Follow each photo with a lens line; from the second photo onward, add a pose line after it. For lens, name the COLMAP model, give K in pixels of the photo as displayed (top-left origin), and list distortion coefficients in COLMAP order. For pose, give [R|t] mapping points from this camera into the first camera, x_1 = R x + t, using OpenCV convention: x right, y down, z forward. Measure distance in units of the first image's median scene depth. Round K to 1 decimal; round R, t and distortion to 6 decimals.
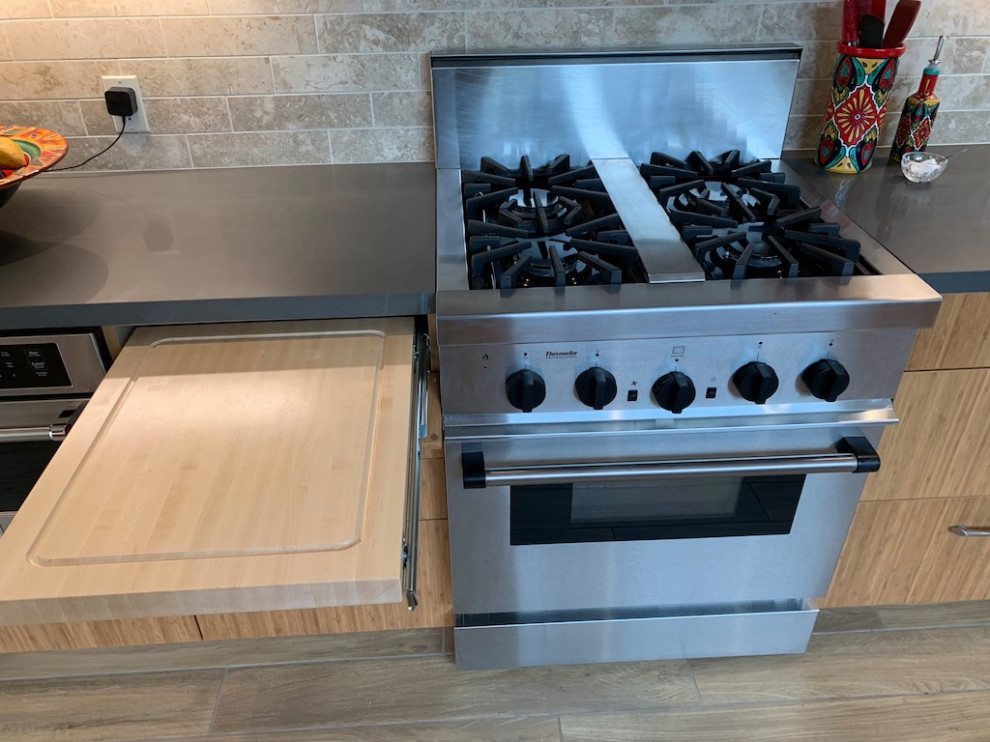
lens RADIAL K [[791.1, 0, 492.9], [0, 791.1, 369.0], [0, 0, 1]] dist [0.044098, -0.032021]
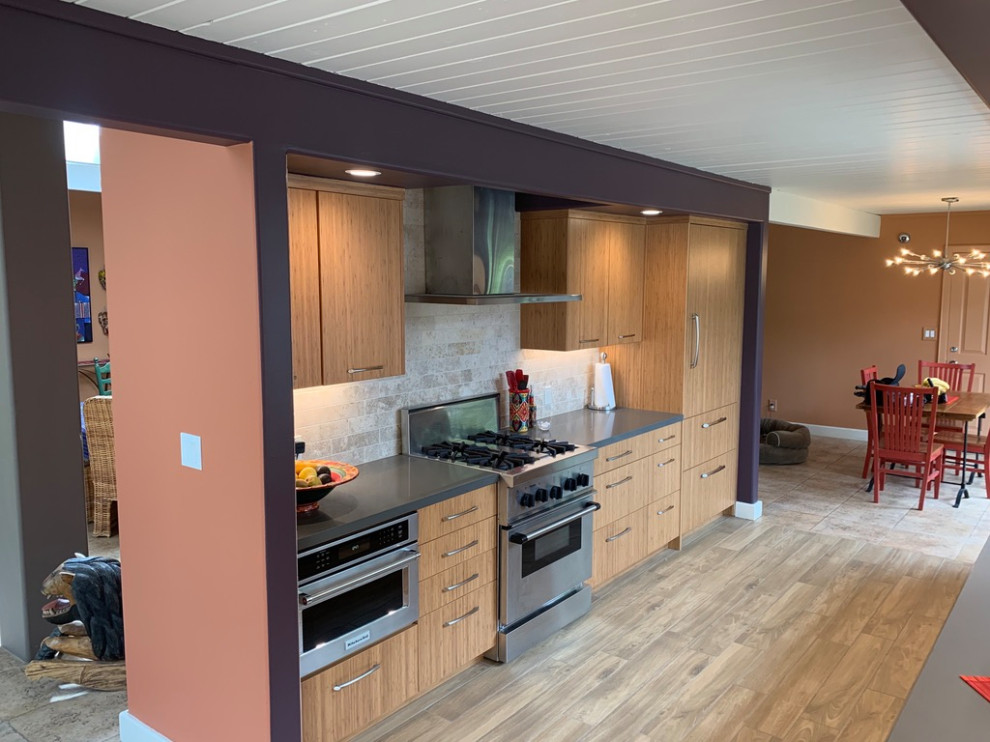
lens RADIAL K [[760.6, 0, 509.6], [0, 760.6, 341.7], [0, 0, 1]] dist [0.072047, 0.022061]
pose [[0.649325, -0.047864, 0.759003, -1.609547], [0.403218, 0.867863, -0.290223, 0.233329], [-0.644820, 0.494493, 0.582825, -0.672442]]
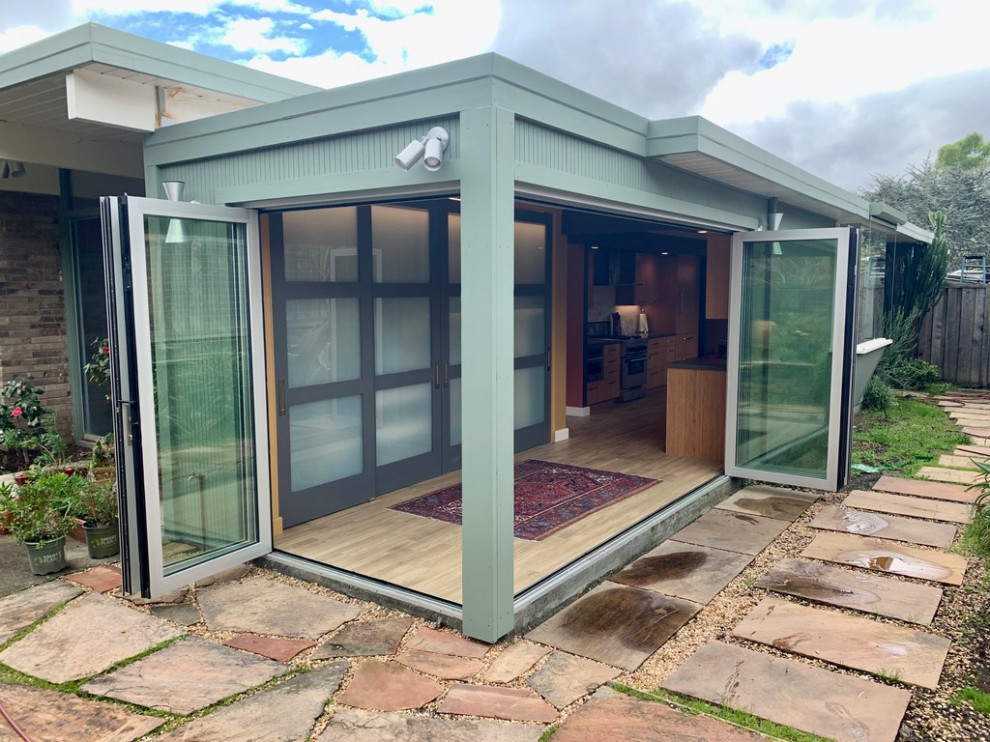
lens RADIAL K [[791.1, 0, 480.3], [0, 791.1, 383.6], [0, 0, 1]] dist [0.044098, -0.032021]
pose [[0.629177, -0.076495, 0.773489, -5.571450], [0.429289, 0.863792, -0.263770, 1.370872], [-0.647956, 0.498008, 0.576316, -2.016021]]
